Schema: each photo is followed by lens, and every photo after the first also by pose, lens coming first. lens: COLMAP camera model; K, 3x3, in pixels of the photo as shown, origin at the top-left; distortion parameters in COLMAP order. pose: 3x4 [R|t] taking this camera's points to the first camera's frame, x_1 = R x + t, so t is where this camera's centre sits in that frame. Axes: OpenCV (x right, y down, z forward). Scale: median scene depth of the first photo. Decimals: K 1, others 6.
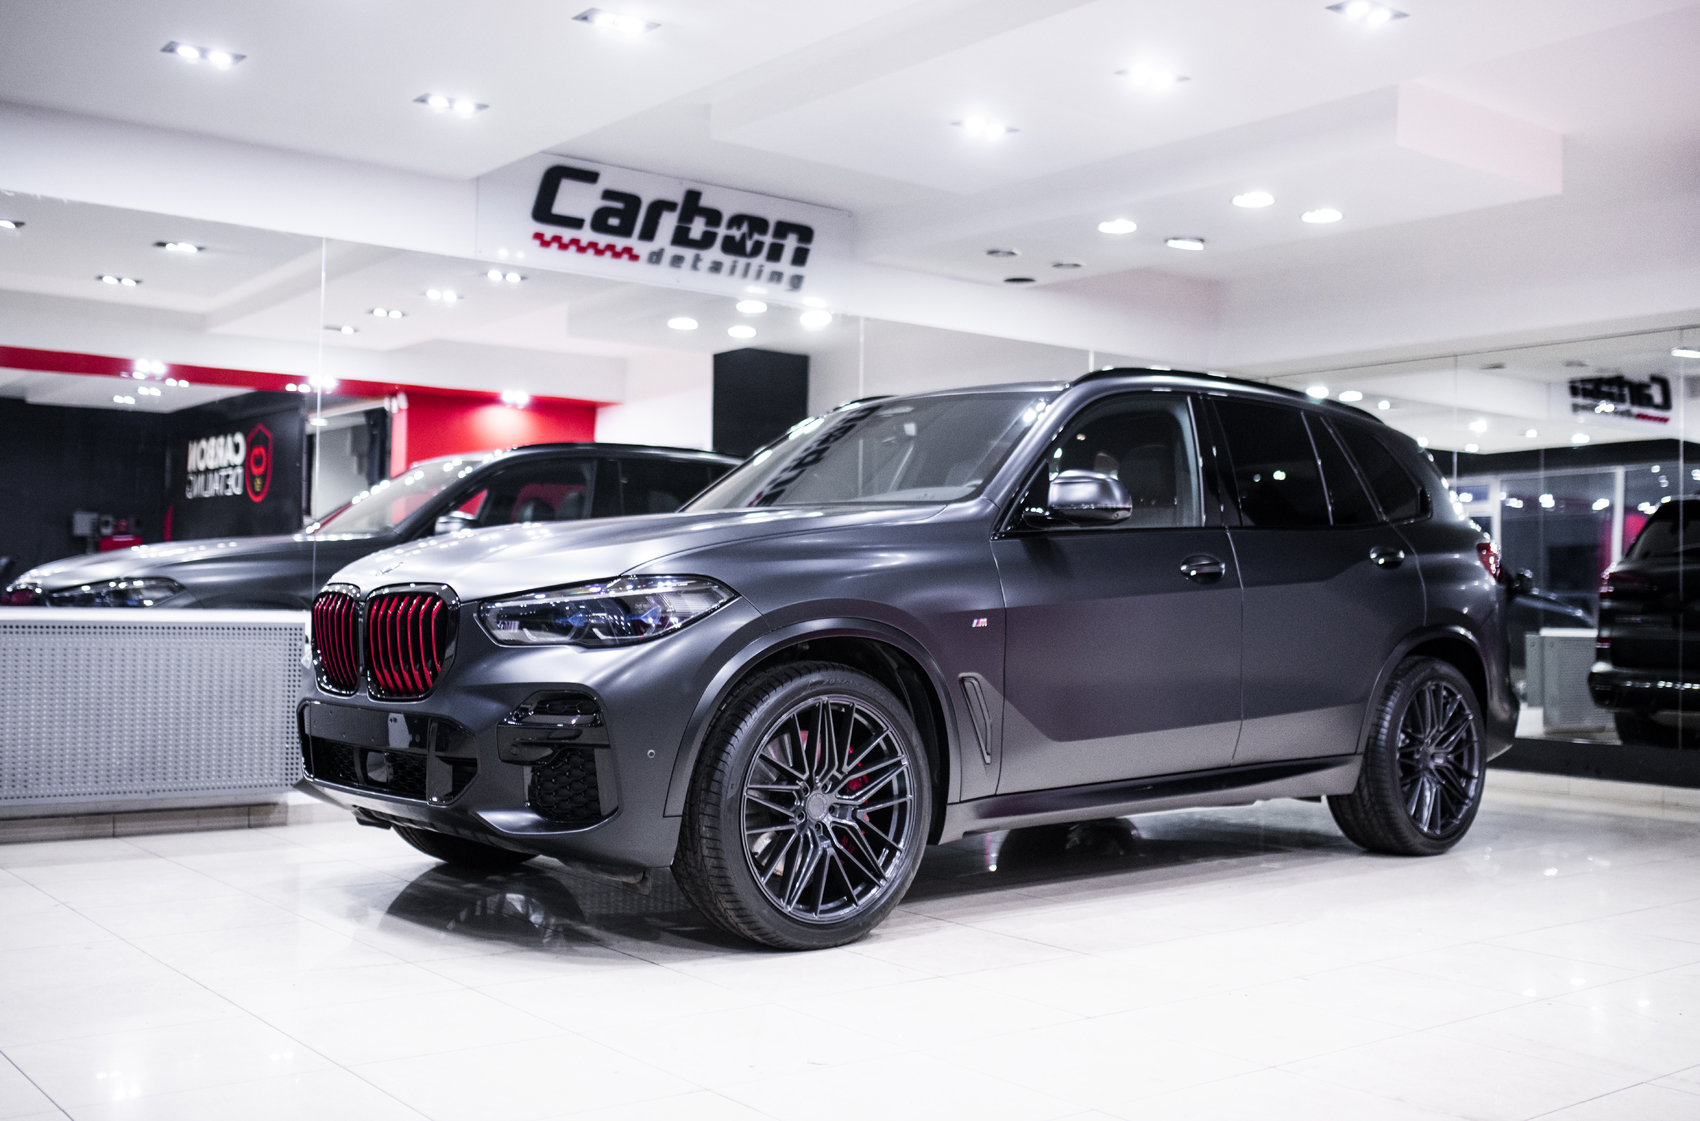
lens RADIAL K [[1698.4, 0, 814.9], [0, 1698.4, 556.5], [0, 0, 1]] dist [-0.015476, 0.006764]
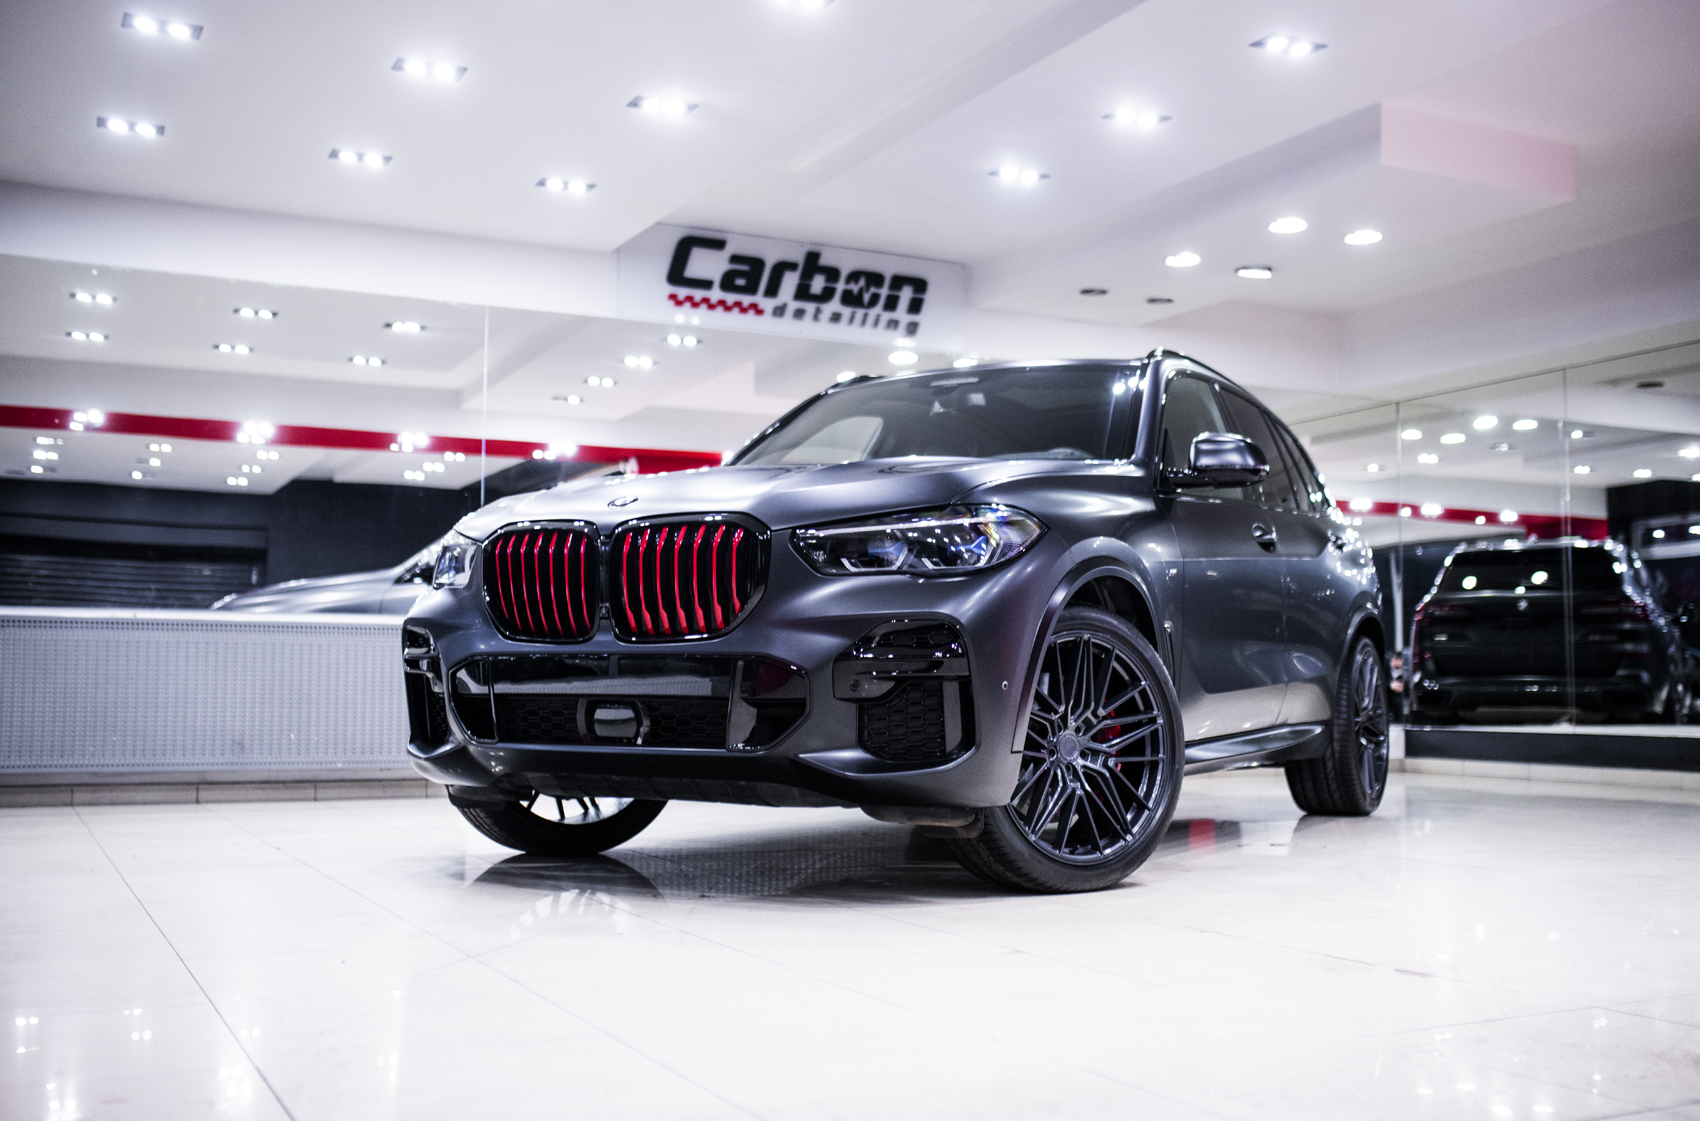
lens RADIAL K [[1693.9, 0, 850.0], [0, 1693.9, 560.5], [0, 0, 1]] dist [-0.011780, -0.013766]
pose [[0.981776, -0.026433, -0.188193, 0.164515], [0.016252, 0.998330, -0.055439, 0.056523], [0.189344, 0.051370, 0.980566, -0.105340]]
